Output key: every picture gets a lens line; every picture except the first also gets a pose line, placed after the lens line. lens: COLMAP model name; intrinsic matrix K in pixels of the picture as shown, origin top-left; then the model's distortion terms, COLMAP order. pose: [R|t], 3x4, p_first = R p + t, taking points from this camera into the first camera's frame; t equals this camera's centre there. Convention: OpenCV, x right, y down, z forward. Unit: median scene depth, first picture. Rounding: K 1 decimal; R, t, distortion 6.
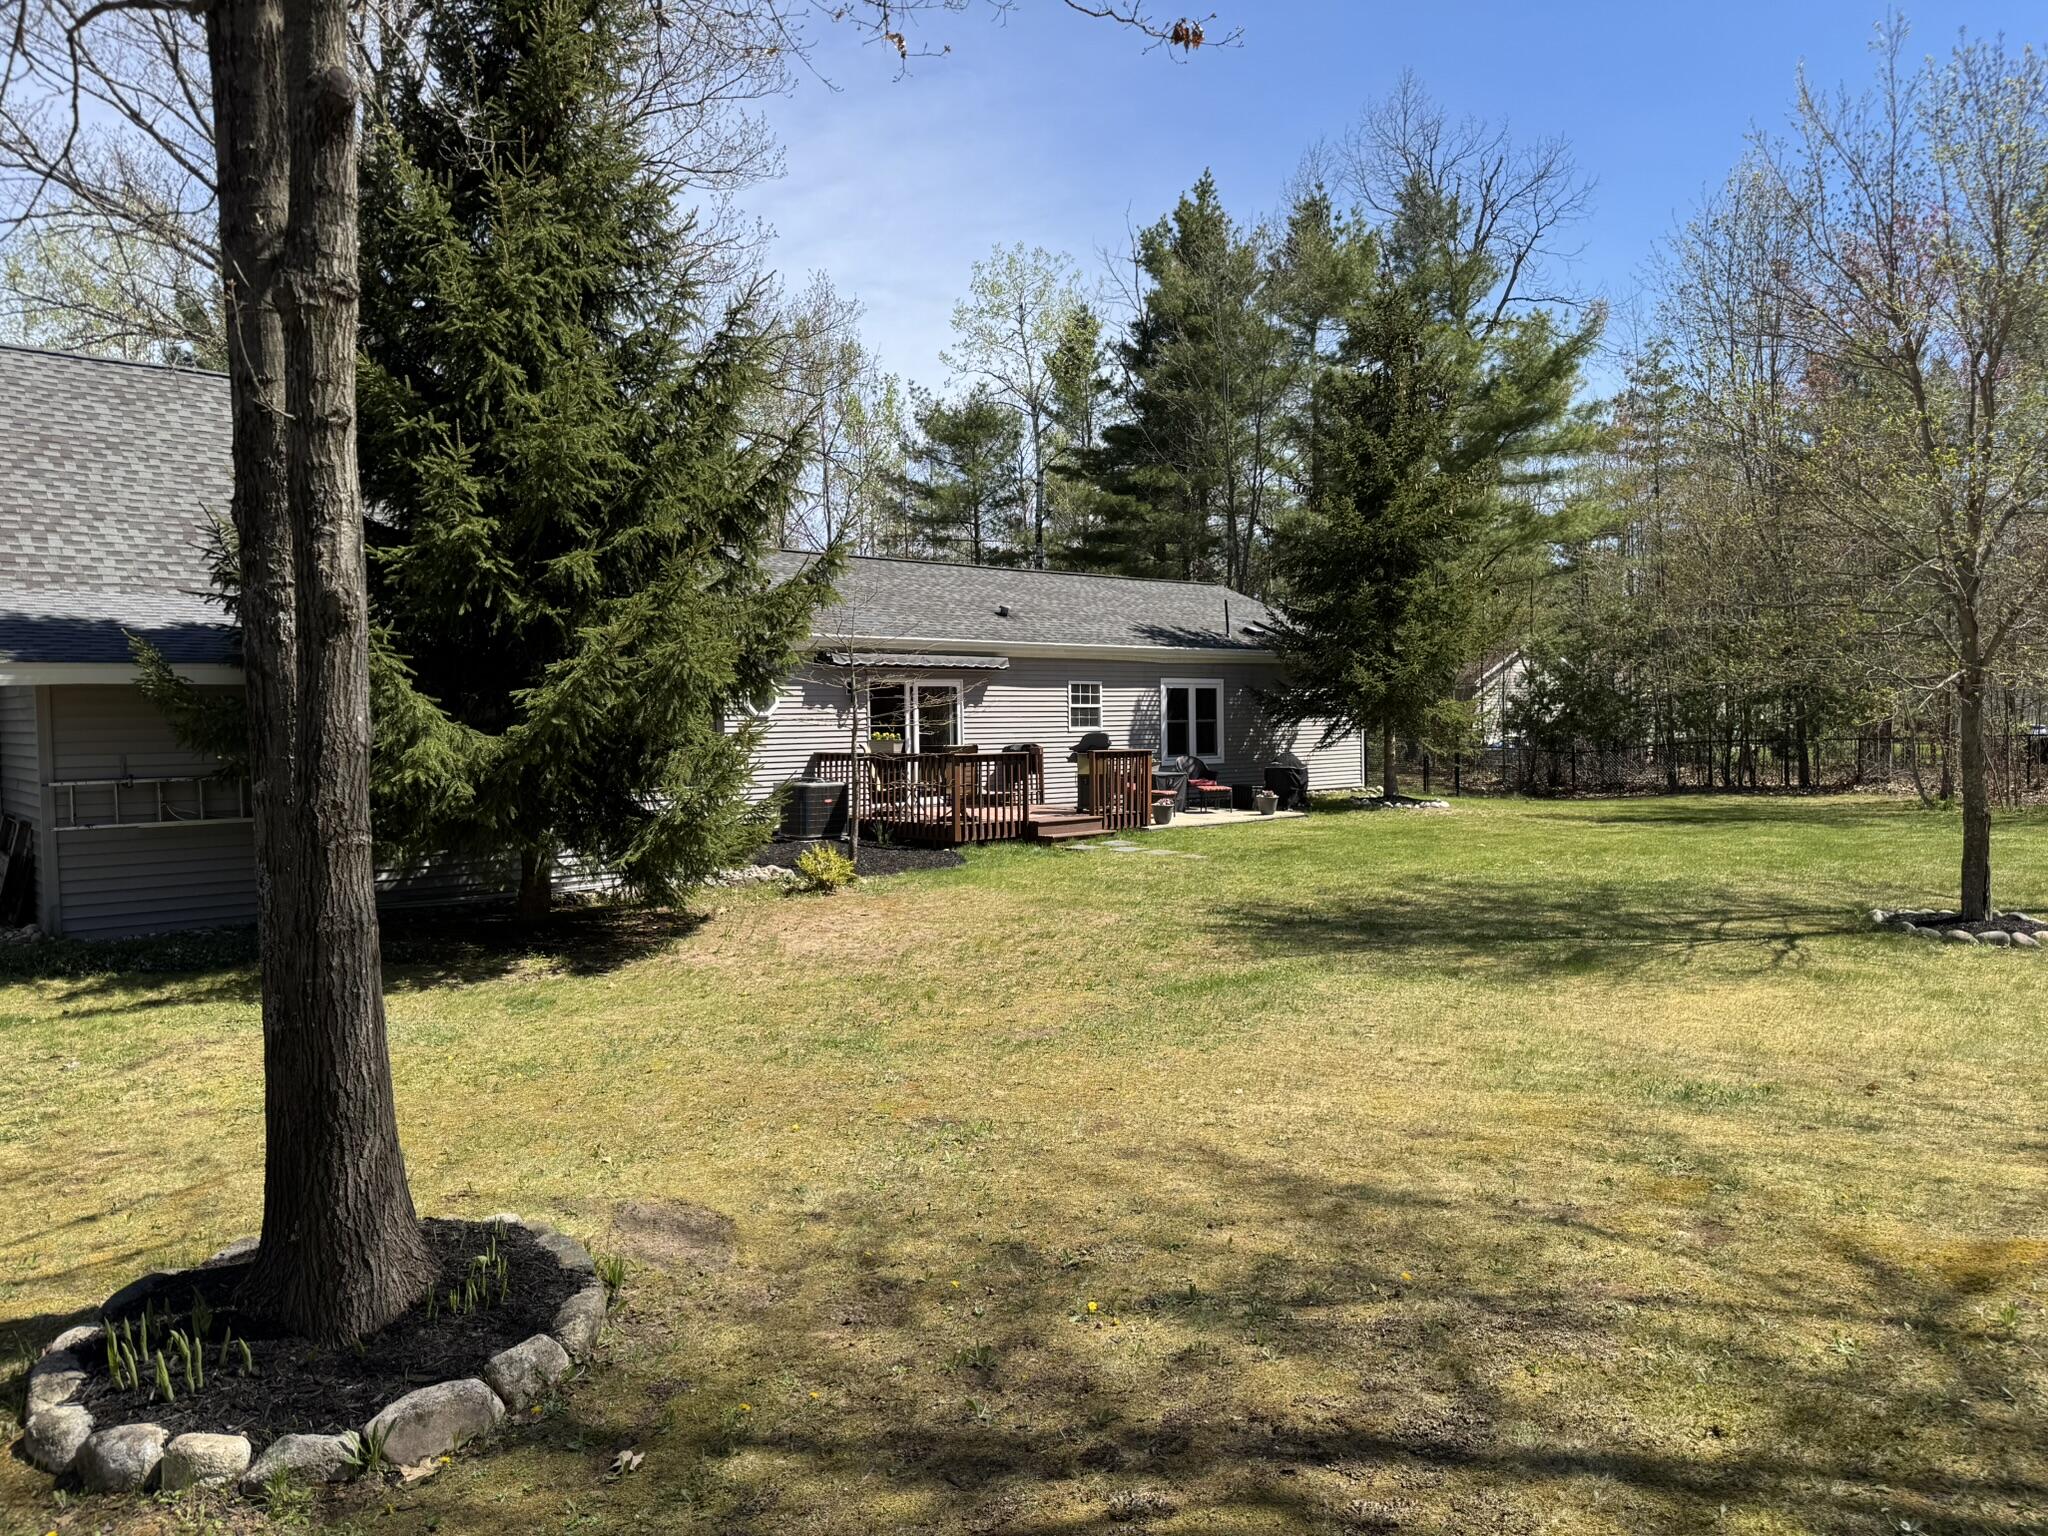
lens RADIAL K [[1438.9, 0, 1014.0], [0, 1438.9, 772.8], [0, 0, 1]] dist [0.080063, -0.118964]
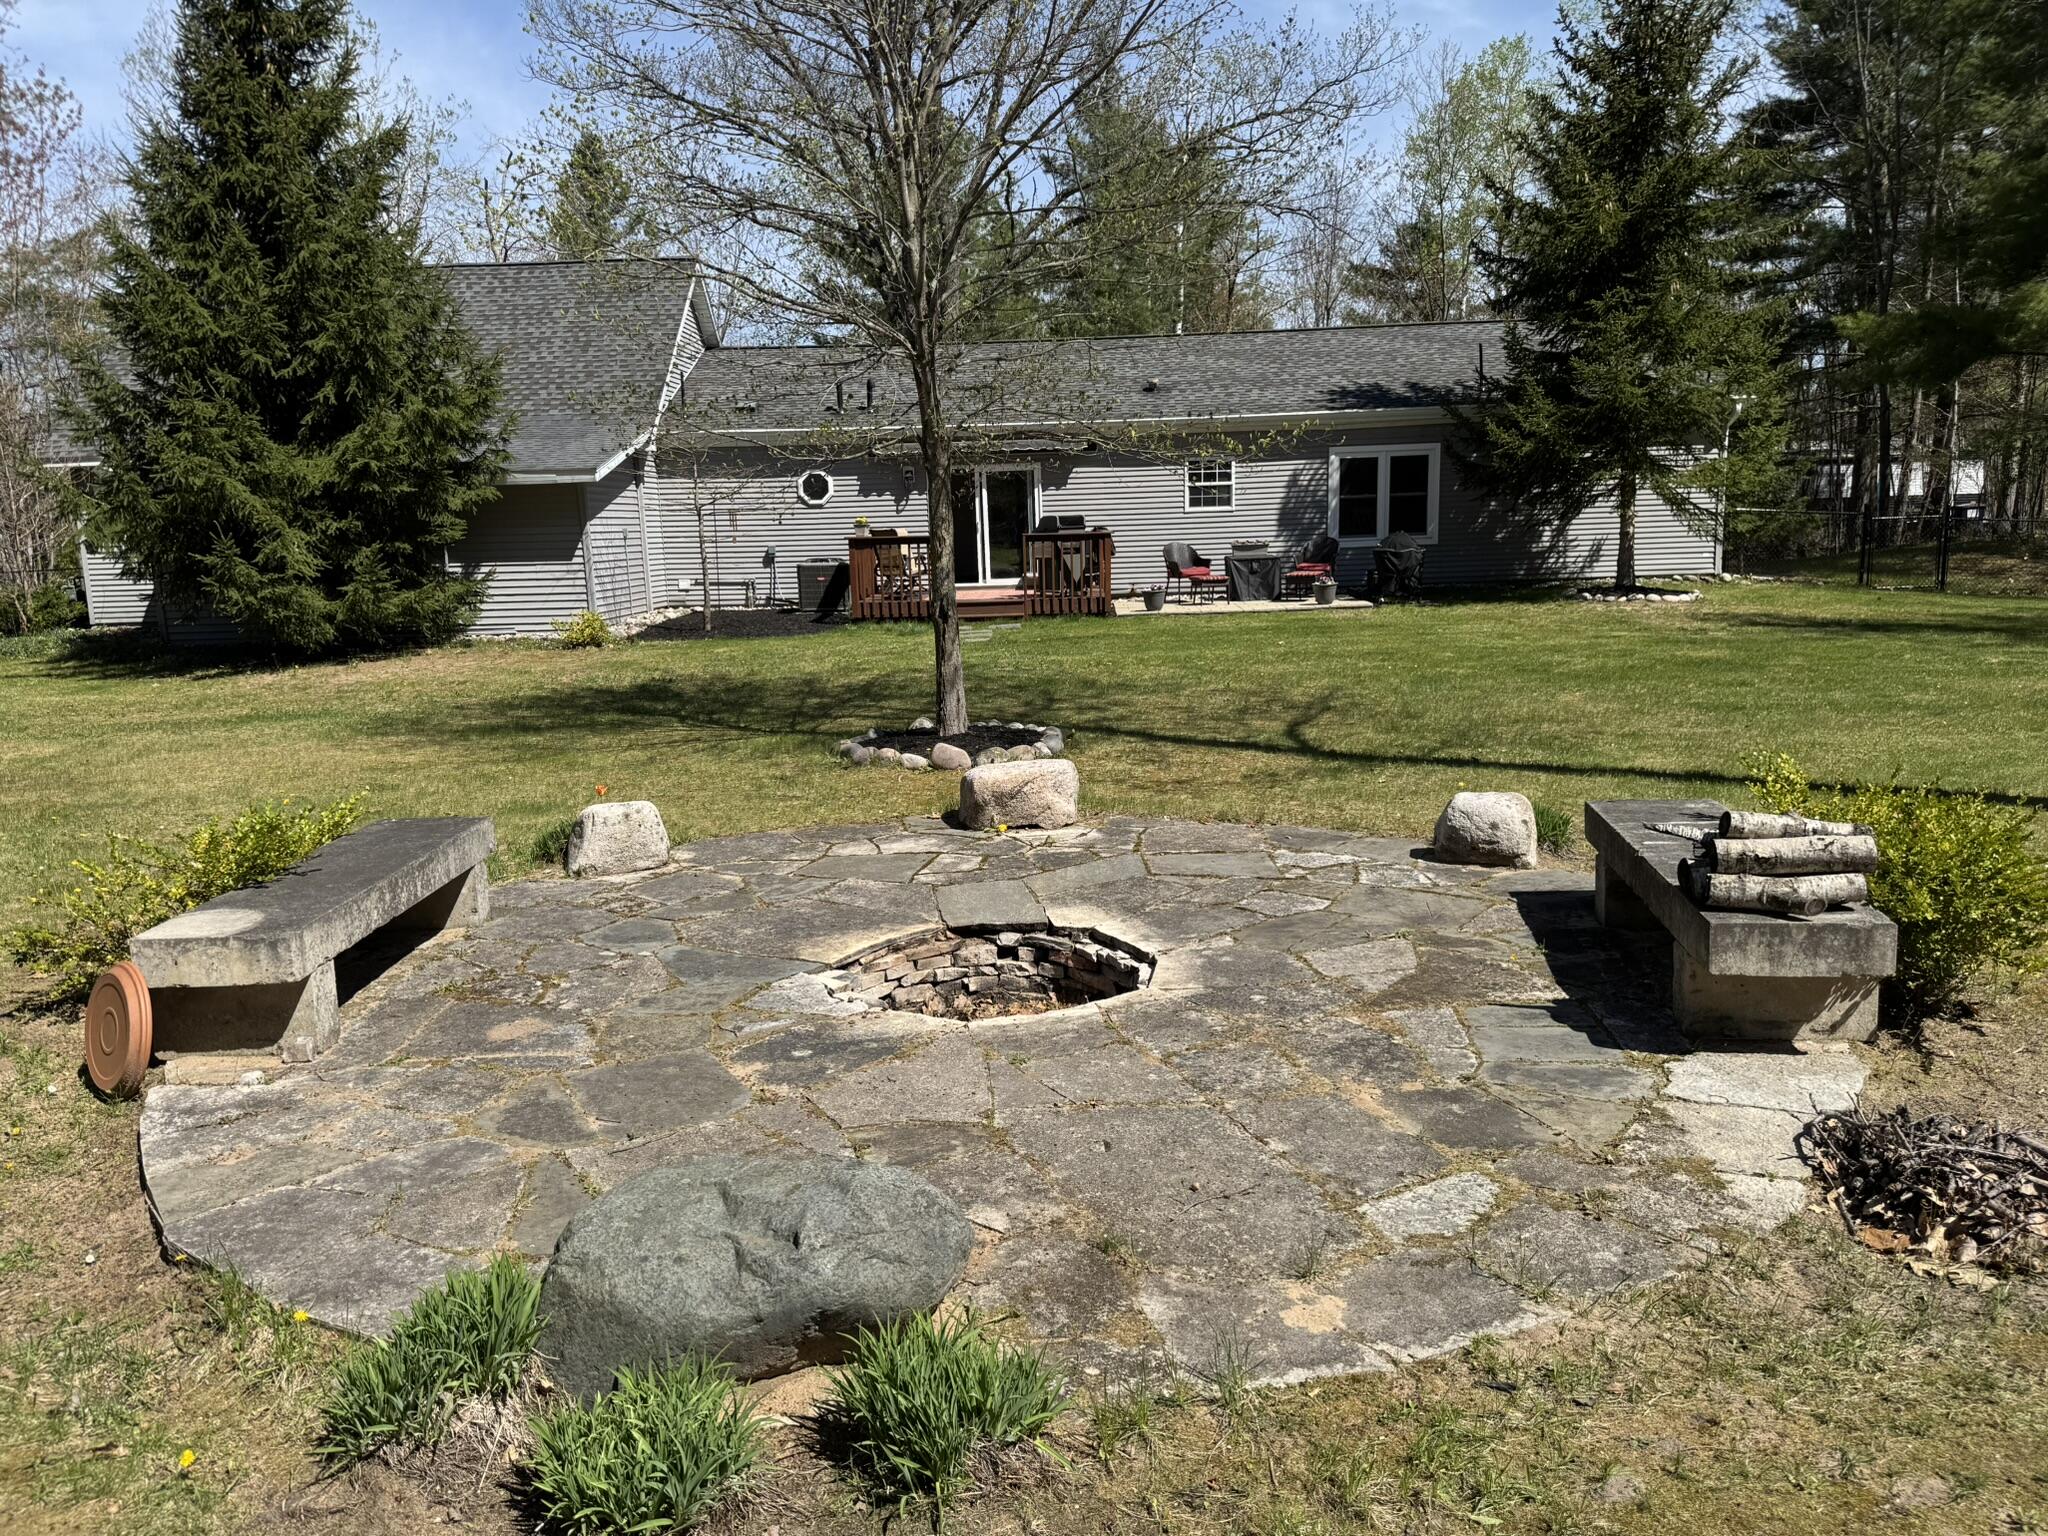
lens RADIAL K [[1434.0, 0, 1024.0], [0, 1434.0, 768.0], [0, 0, 1]] dist [0.097959, -0.134330]
pose [[0.713370, 0.104540, -0.692947, 0.635789], [-0.004454, 0.989467, 0.144689, 0.001591], [0.700774, -0.100131, 0.706321, 0.228972]]
